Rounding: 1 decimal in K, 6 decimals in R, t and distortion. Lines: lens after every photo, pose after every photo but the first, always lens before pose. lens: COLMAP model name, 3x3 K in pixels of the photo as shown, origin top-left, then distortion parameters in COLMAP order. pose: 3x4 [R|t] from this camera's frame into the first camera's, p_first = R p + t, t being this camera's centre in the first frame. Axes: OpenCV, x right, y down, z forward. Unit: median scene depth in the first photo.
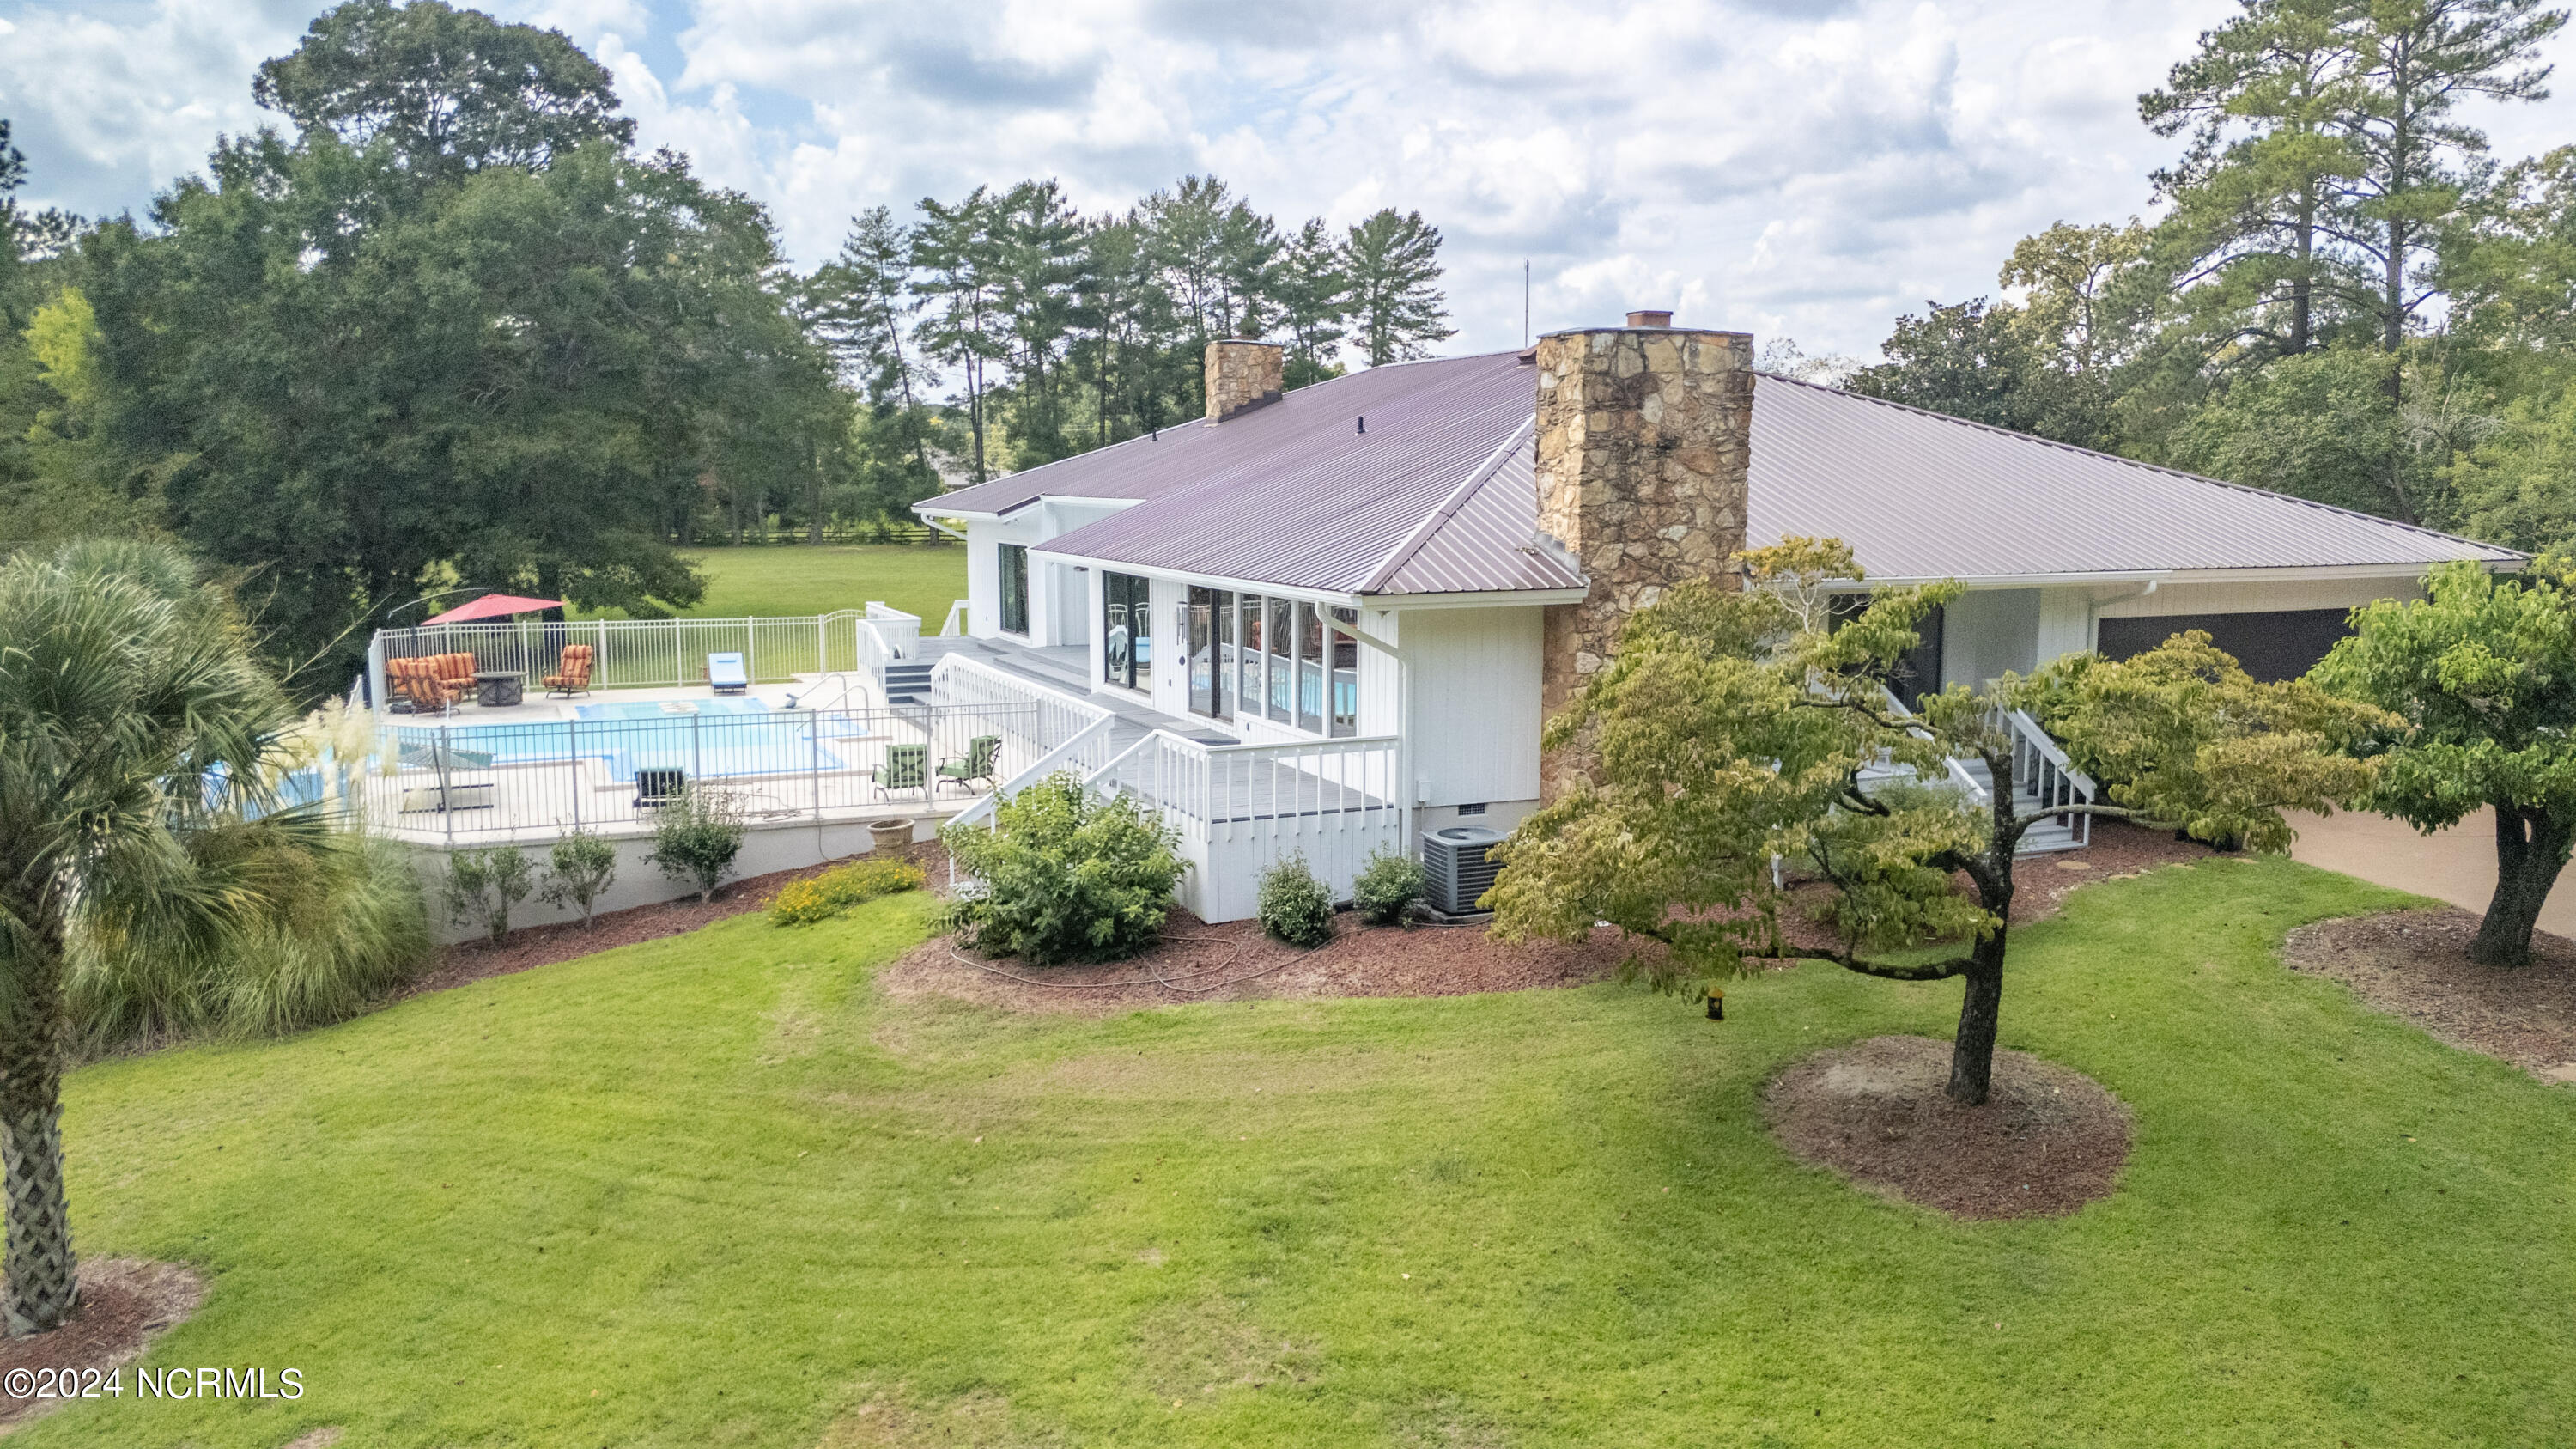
lens RADIAL K [[1890.7, 0, 1280.1], [0, 1890.7, 725.6], [0, 0, 1]] dist [0.047440, -0.041787]
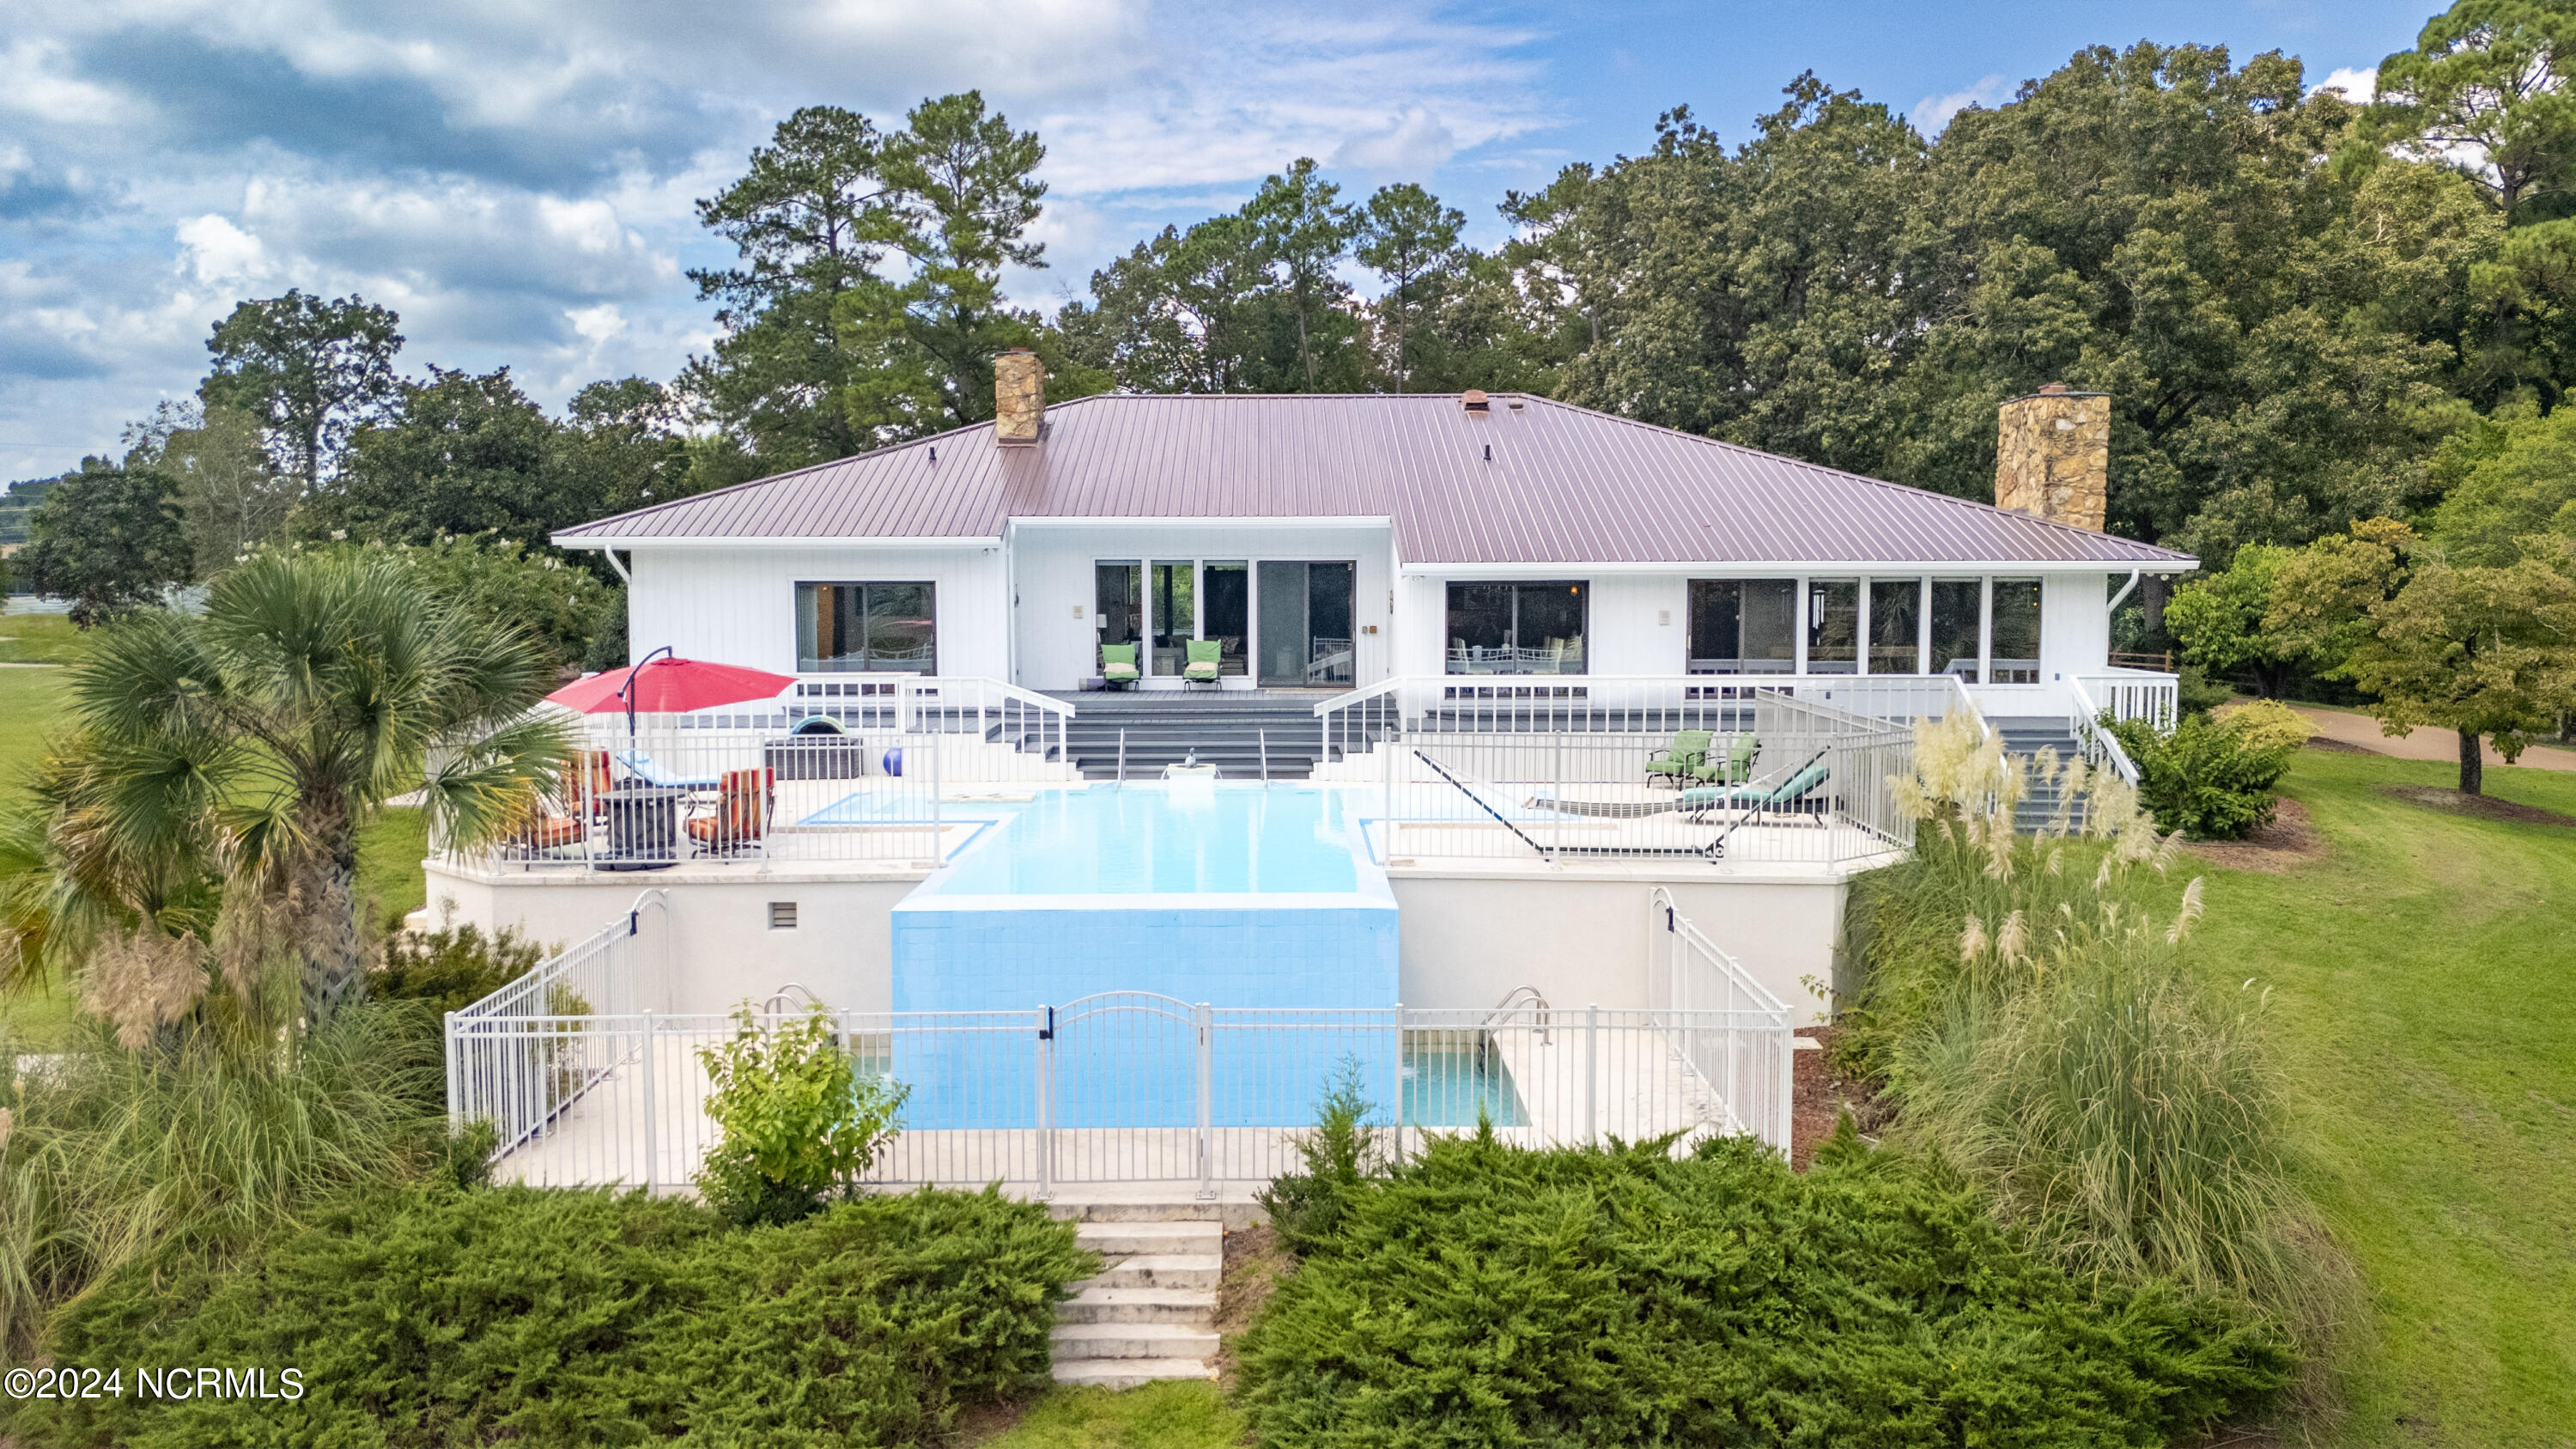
lens RADIAL K [[1890.7, 0, 1280.1], [0, 1890.7, 725.6], [0, 0, 1]] dist [0.047440, -0.041787]
pose [[0.385692, -0.076670, 0.919436, -0.453760], [0.126352, 0.991541, 0.029679, -0.021114], [-0.913935, 0.104726, 0.392117, 0.301731]]
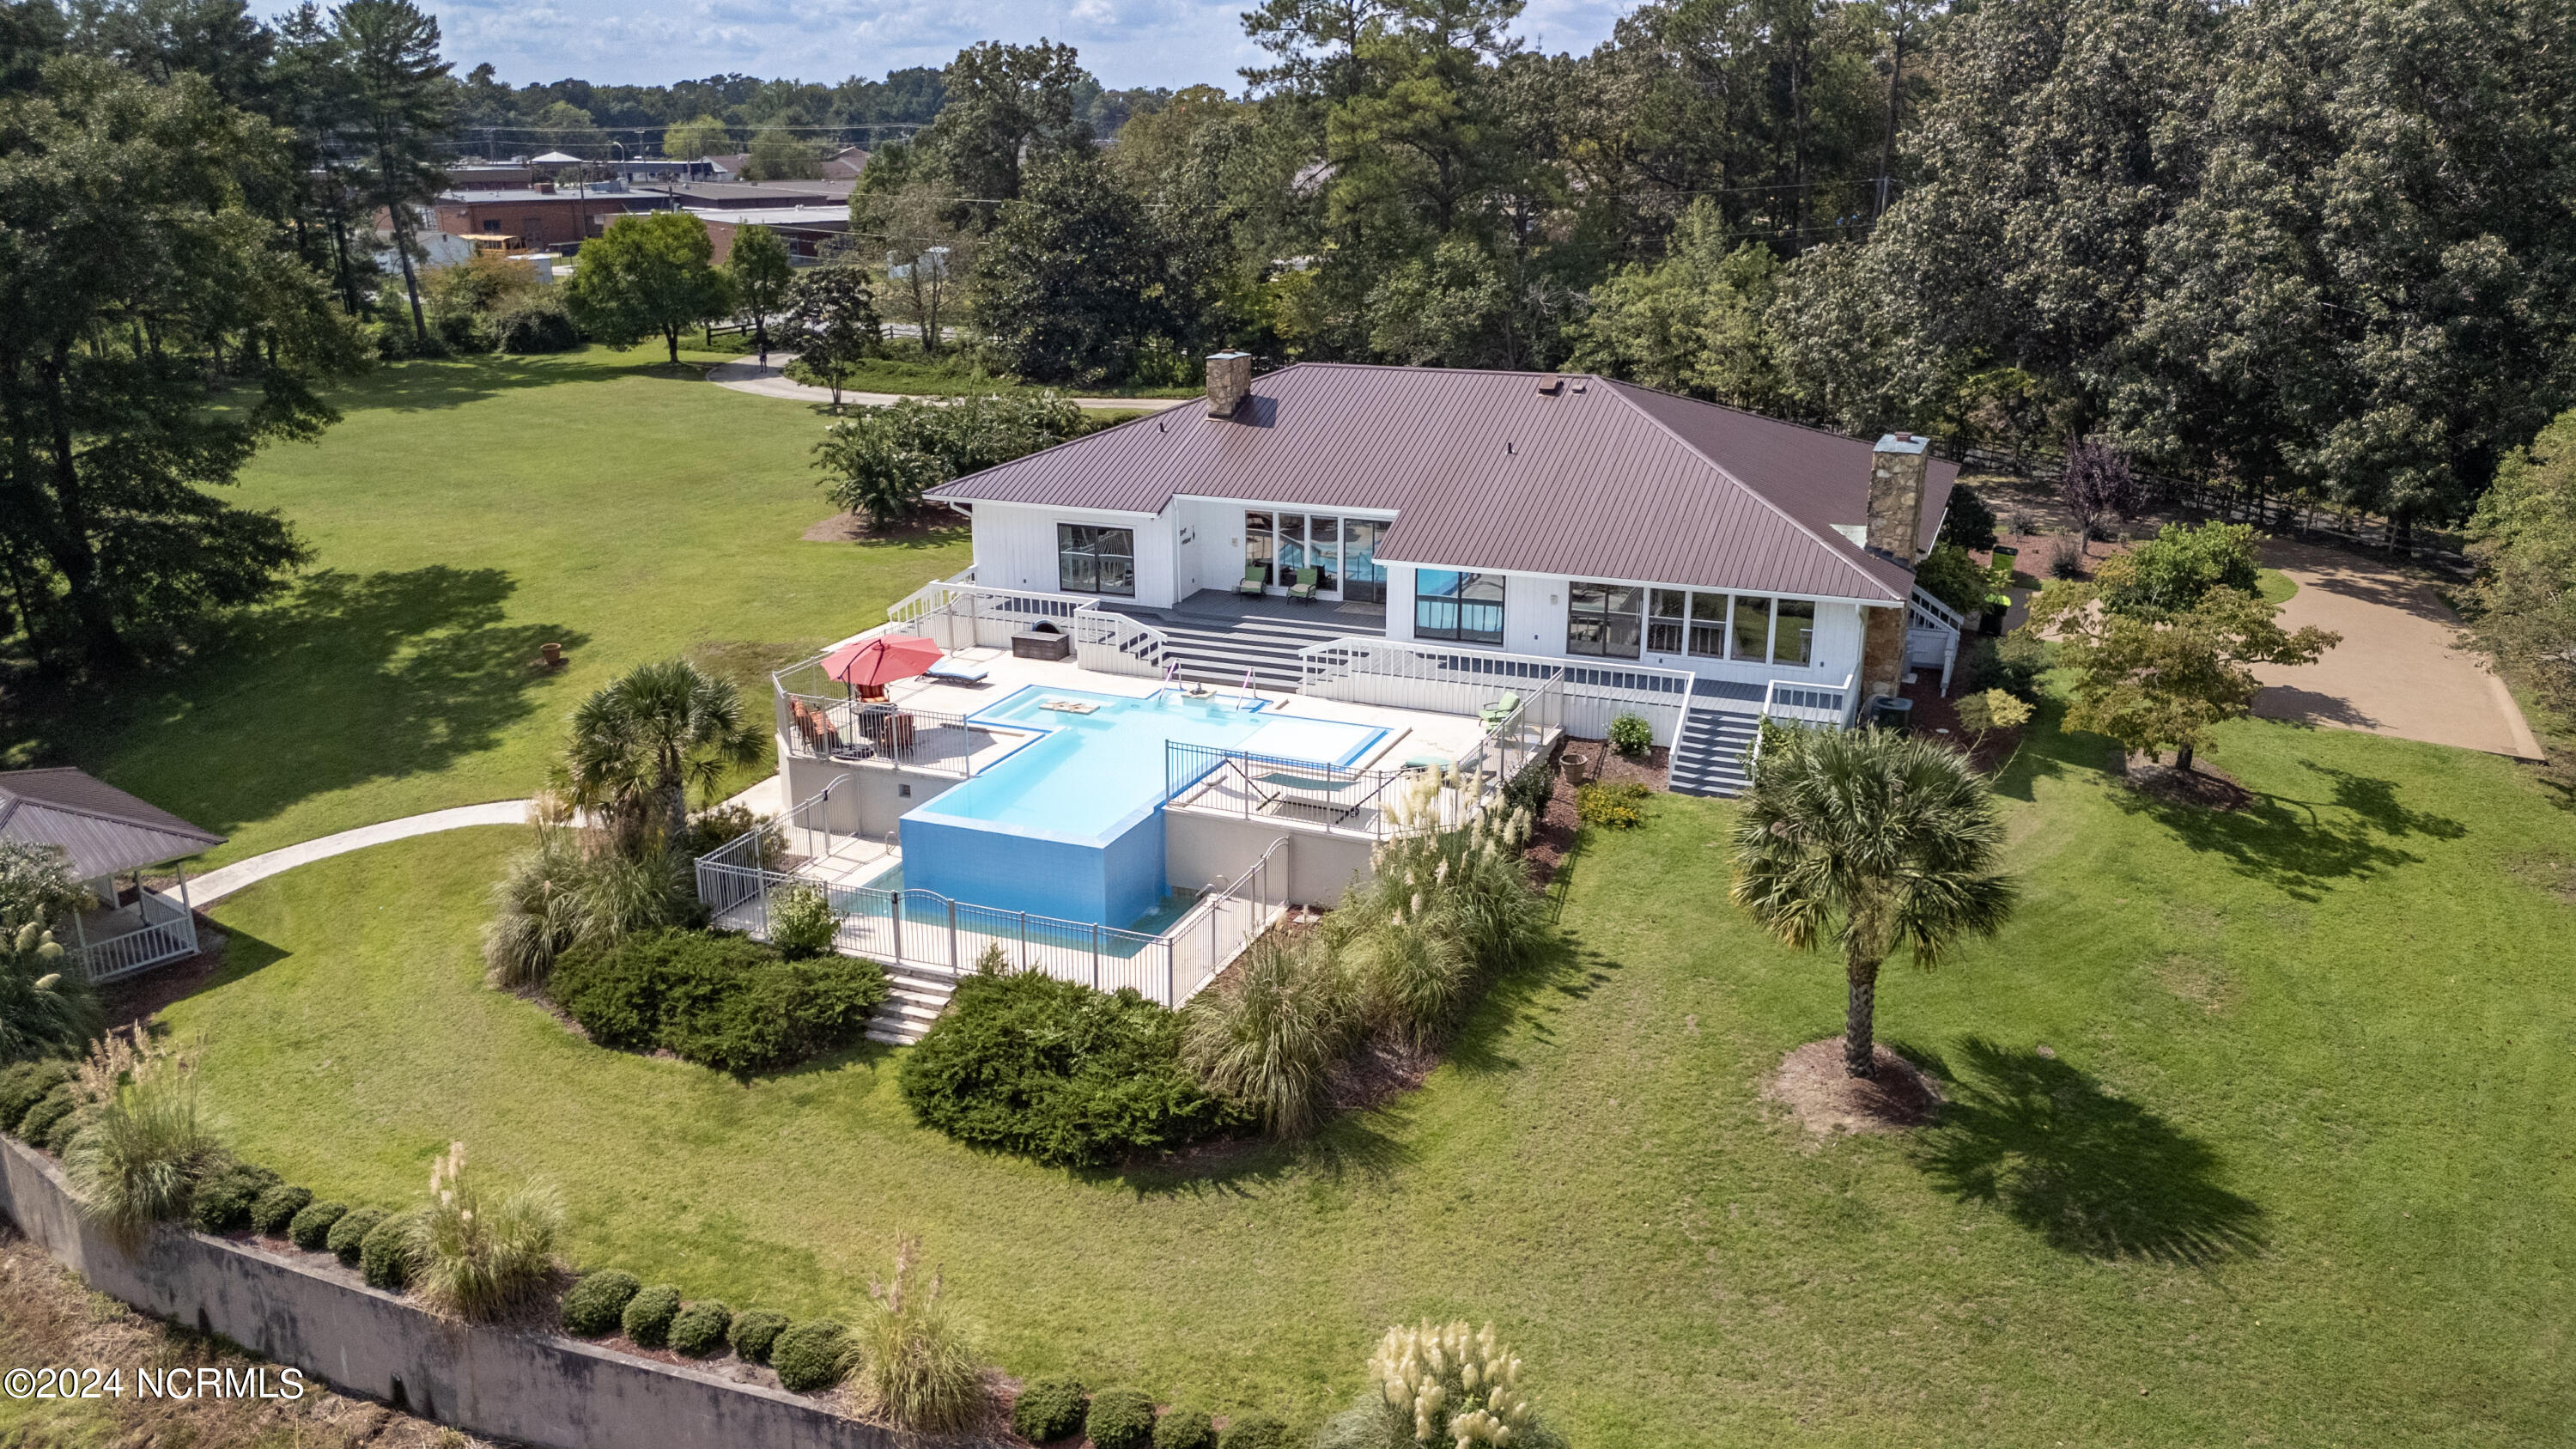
lens RADIAL K [[1890.7, 0, 1280.1], [0, 1890.7, 725.6], [0, 0, 1]] dist [0.047440, -0.041787]
pose [[0.716301, -0.215793, 0.663585, -0.525555], [0.097533, 0.972607, 0.211004, -0.125133], [-0.690941, -0.086421, 0.717727, -0.014058]]
